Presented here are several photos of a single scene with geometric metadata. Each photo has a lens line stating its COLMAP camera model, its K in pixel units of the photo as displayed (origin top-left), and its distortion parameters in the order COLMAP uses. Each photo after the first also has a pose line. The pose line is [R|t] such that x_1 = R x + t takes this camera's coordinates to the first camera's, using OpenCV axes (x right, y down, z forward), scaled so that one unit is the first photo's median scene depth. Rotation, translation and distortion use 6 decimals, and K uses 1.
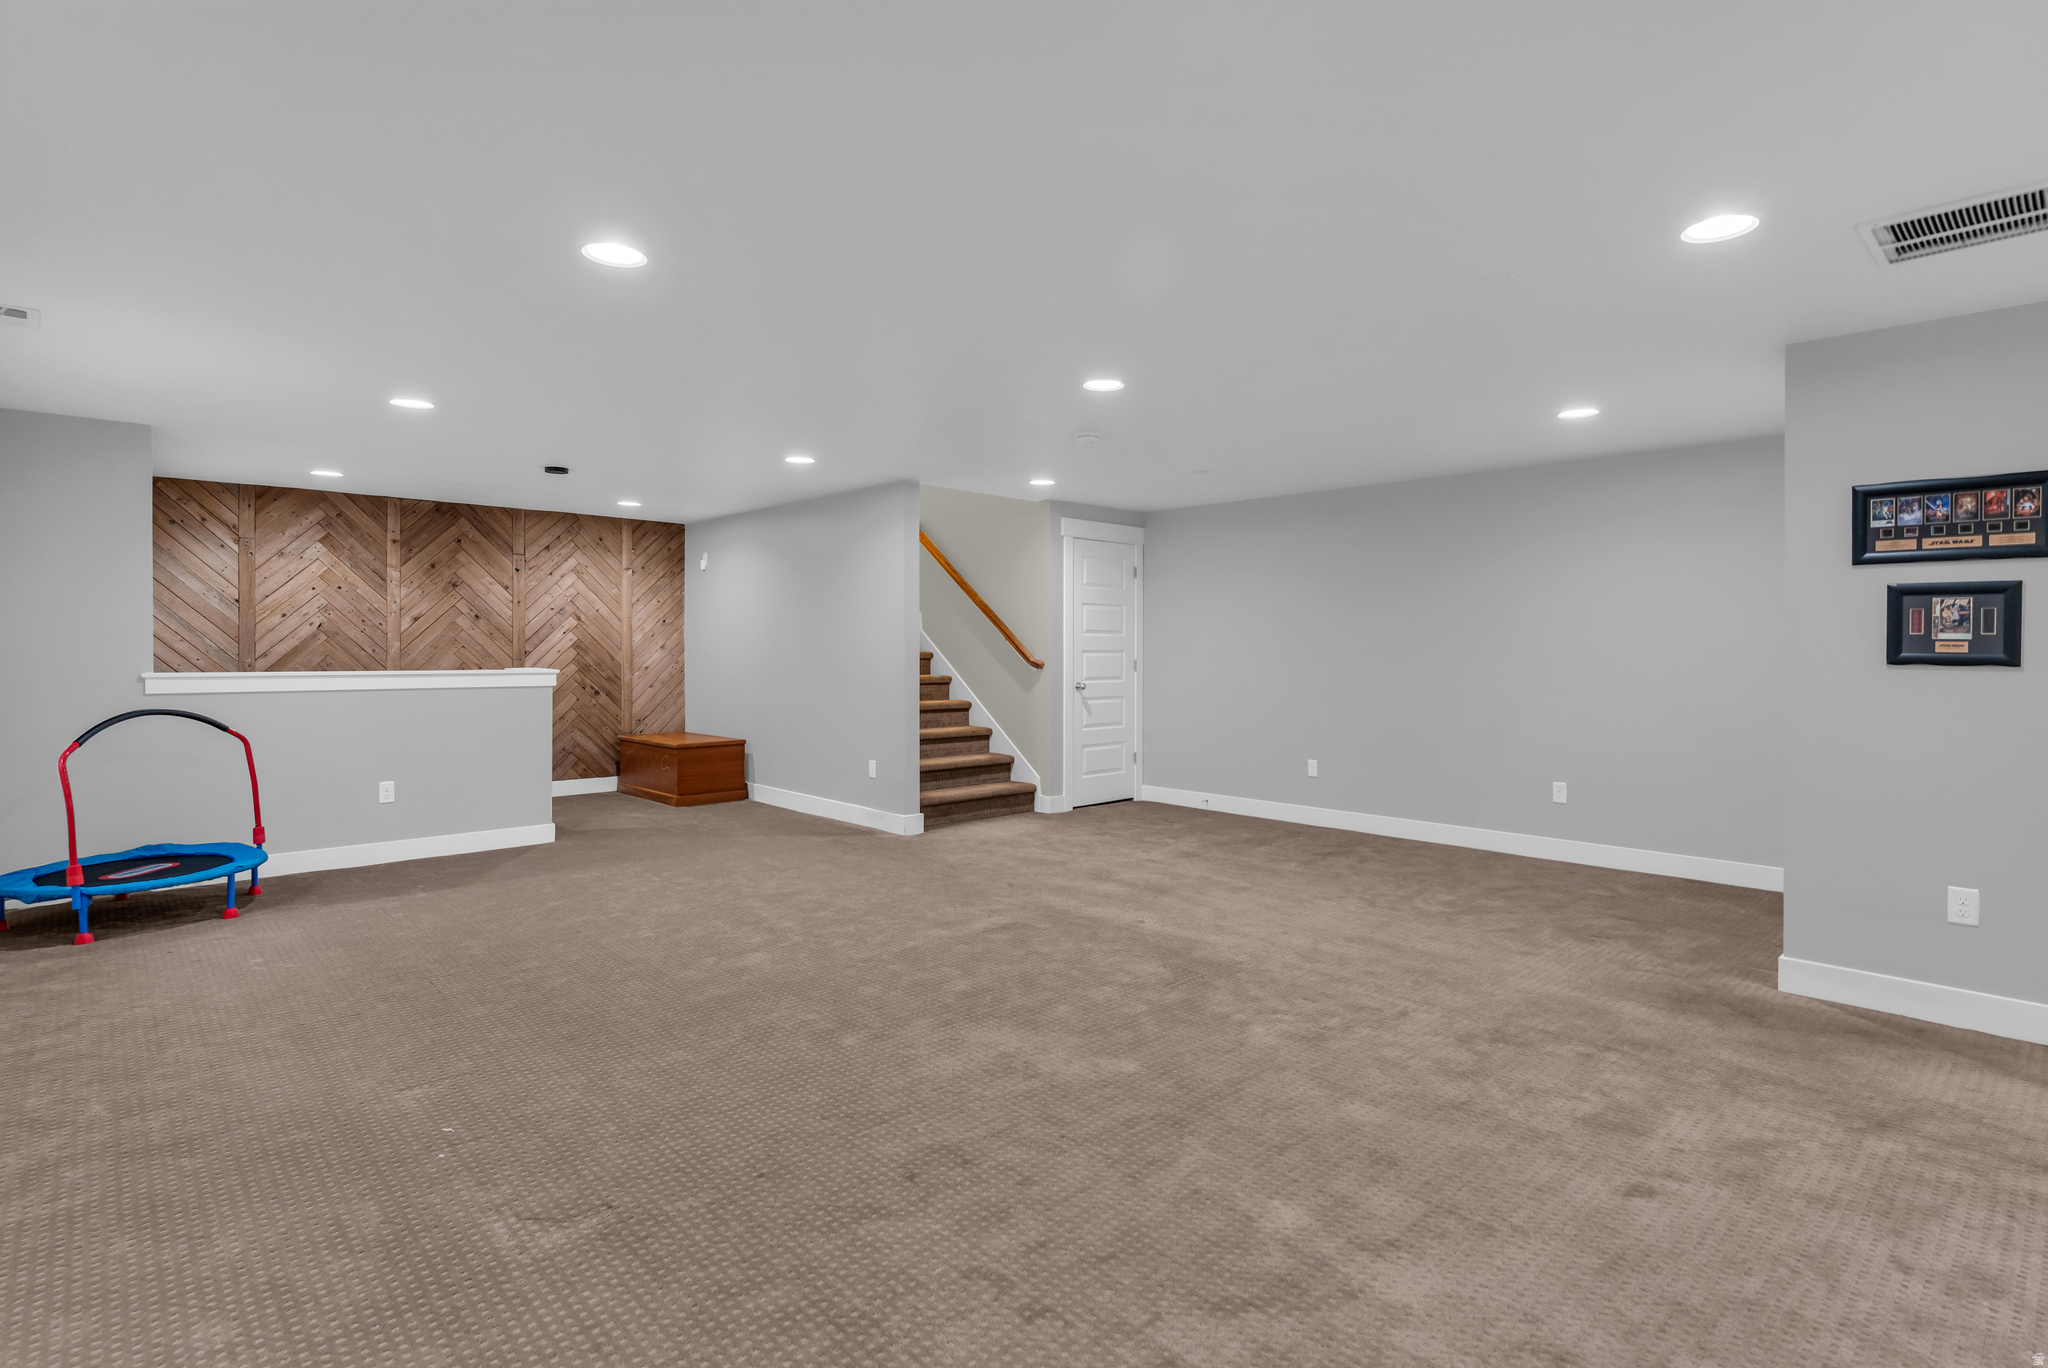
lens RADIAL K [[987.3, 0, 1028.9], [0, 987.3, 673.2], [0, 0, 1]] dist [-0.001167, -0.000165]
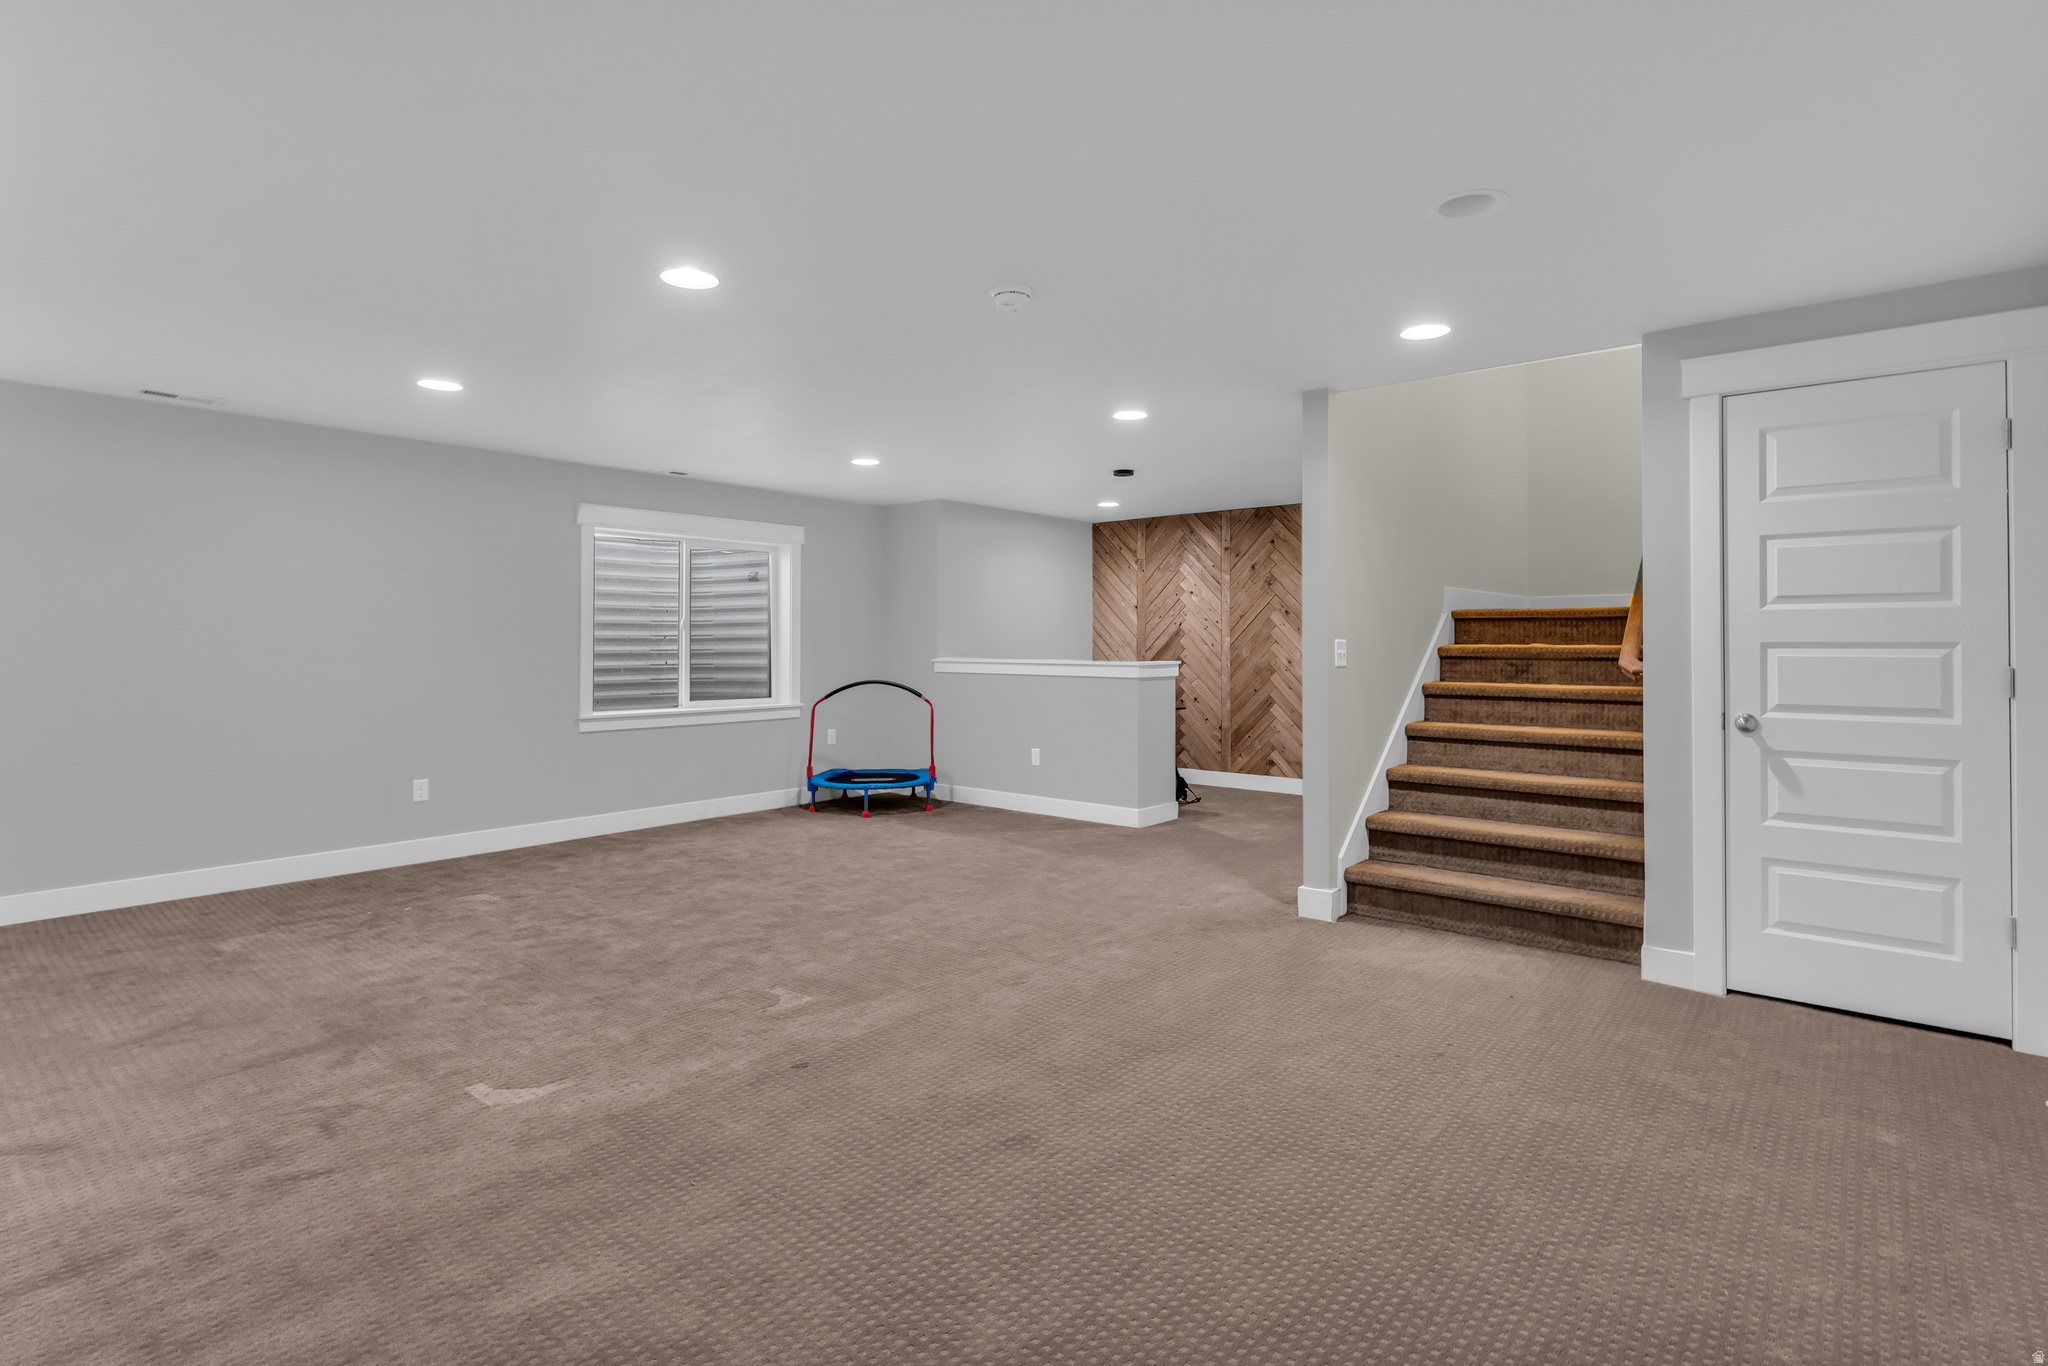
lens RADIAL K [[1013.2, 0, 1026.8], [0, 1013.2, 635.2], [0, 0, 1]] dist [0.136890, 0.000009]
pose [[0.149278, -0.011169, -0.988732, 0.511562], [-0.025841, 0.999551, -0.015193, -0.011269], [0.988458, 0.027817, 0.148923, 0.641926]]
